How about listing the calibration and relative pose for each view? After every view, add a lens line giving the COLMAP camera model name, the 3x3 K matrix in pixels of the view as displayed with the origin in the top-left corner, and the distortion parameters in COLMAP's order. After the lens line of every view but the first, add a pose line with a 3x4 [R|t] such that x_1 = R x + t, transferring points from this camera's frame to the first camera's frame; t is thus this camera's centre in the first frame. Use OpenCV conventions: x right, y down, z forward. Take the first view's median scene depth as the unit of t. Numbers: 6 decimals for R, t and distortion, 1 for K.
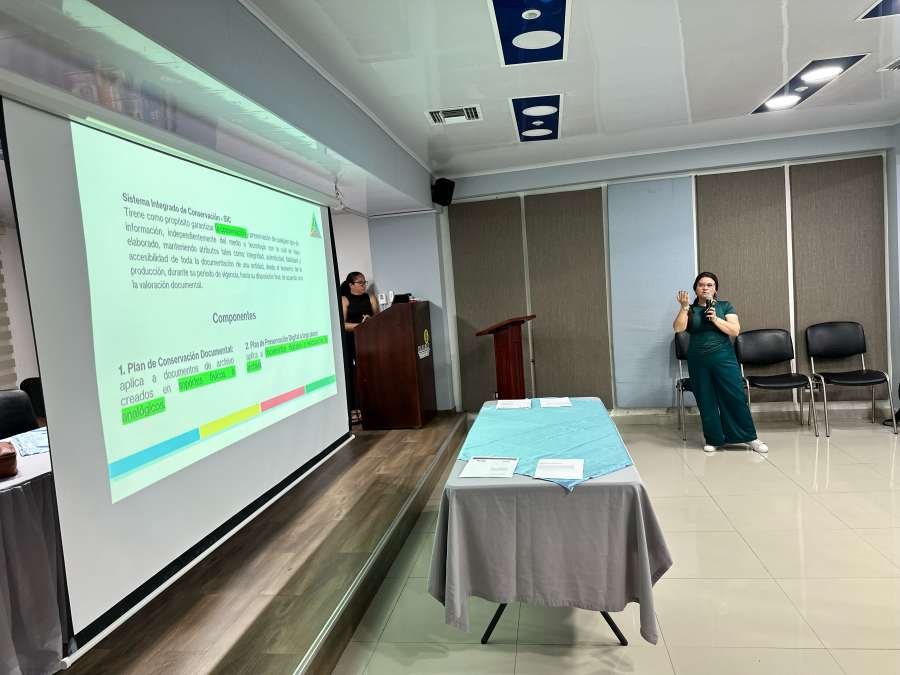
lens RADIAL K [[630.8, 0, 449.0], [0, 630.8, 332.6], [0, 0, 1]] dist [0.063533, -0.066405]
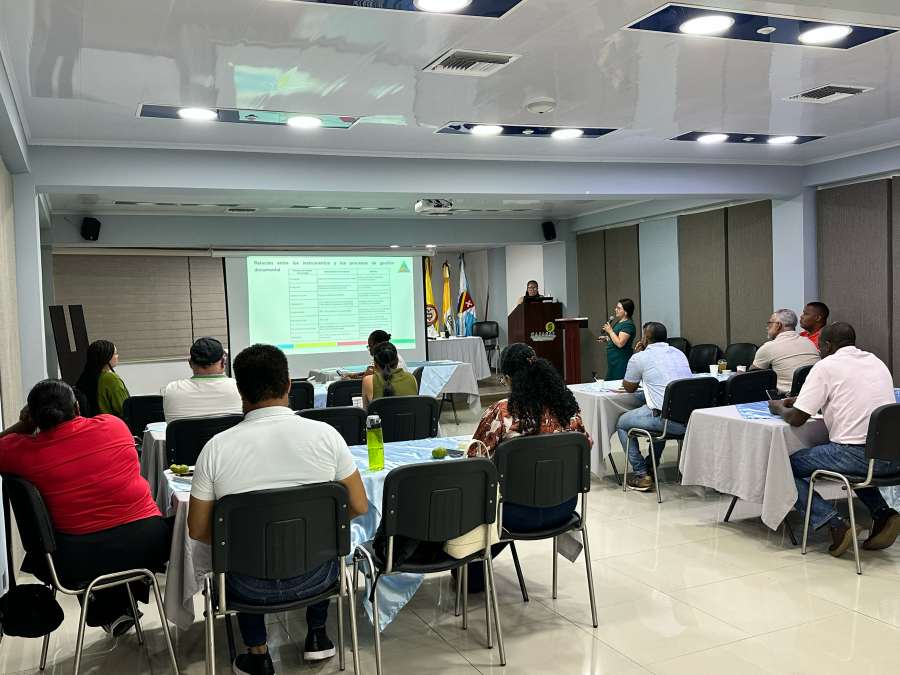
lens RADIAL K [[817.0, 0, 443.4], [0, 817.0, 355.3], [0, 0, 1]] dist [0.069625, 0.000000]
pose [[0.546277, 0.115393, -0.829618, 1.461610], [-0.058970, 0.993306, 0.099331, -0.106329], [0.835526, -0.005340, 0.549425, -0.258987]]
